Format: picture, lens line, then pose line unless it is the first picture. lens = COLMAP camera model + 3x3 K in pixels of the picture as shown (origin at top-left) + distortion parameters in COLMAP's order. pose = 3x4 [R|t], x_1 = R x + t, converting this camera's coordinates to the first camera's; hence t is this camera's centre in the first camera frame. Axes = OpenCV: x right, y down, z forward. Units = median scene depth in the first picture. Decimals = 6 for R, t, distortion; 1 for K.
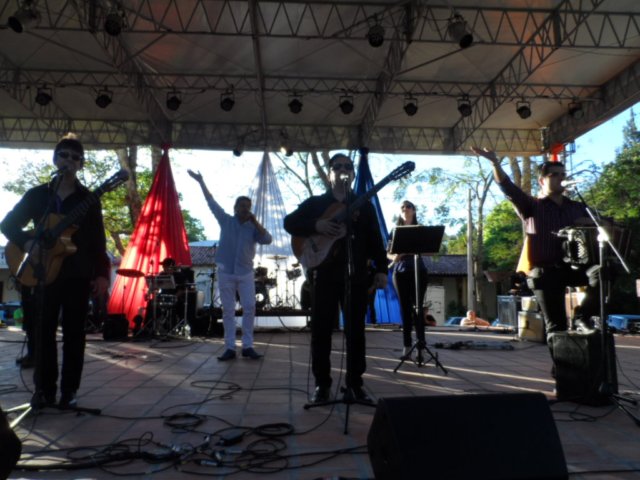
lens RADIAL K [[488.0, 0, 320.0], [0, 488.0, 240.0], [0, 0, 1]] dist [-0.004529, 0.009955]
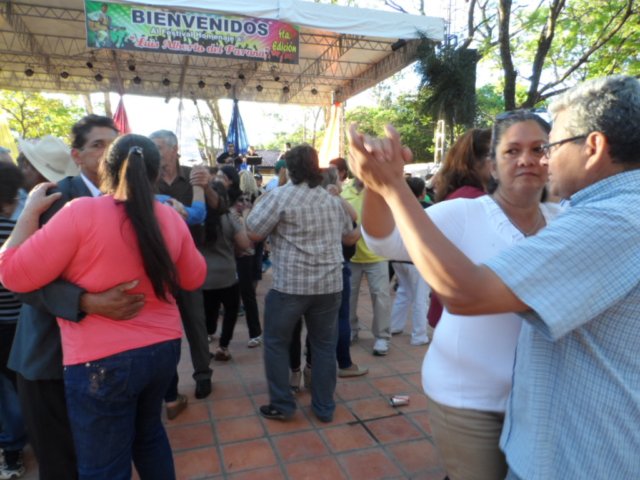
lens RADIAL K [[488.0, 0, 320.0], [0, 488.0, 240.0], [0, 0, 1]] dist [-0.004529, 0.009955]
pose [[0.966027, -0.027857, 0.256935, -0.110821], [-0.029839, 0.975503, 0.217953, -0.101653], [-0.256713, -0.218216, 0.941531, -1.117617]]
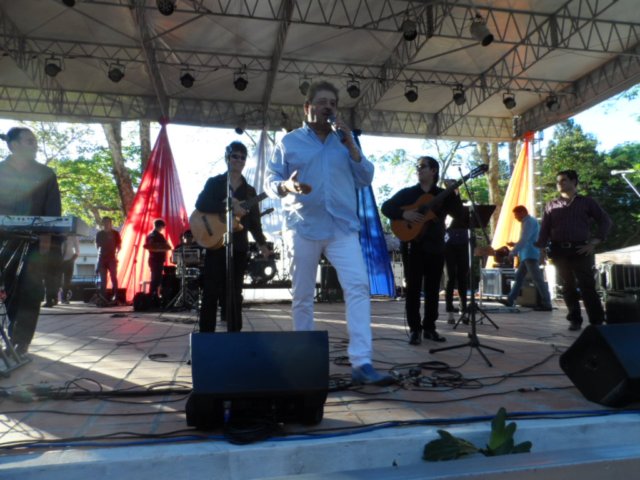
lens RADIAL K [[490.6, 0, 320.0], [0, 490.6, 240.0], [0, 0, 1]] dist [-0.002700, 0.004427]
pose [[0.991077, 0.003202, 0.133250, -0.157077], [-0.009122, 0.998997, 0.043845, 0.003249], [-0.132976, -0.044670, 0.990112, -0.057444]]
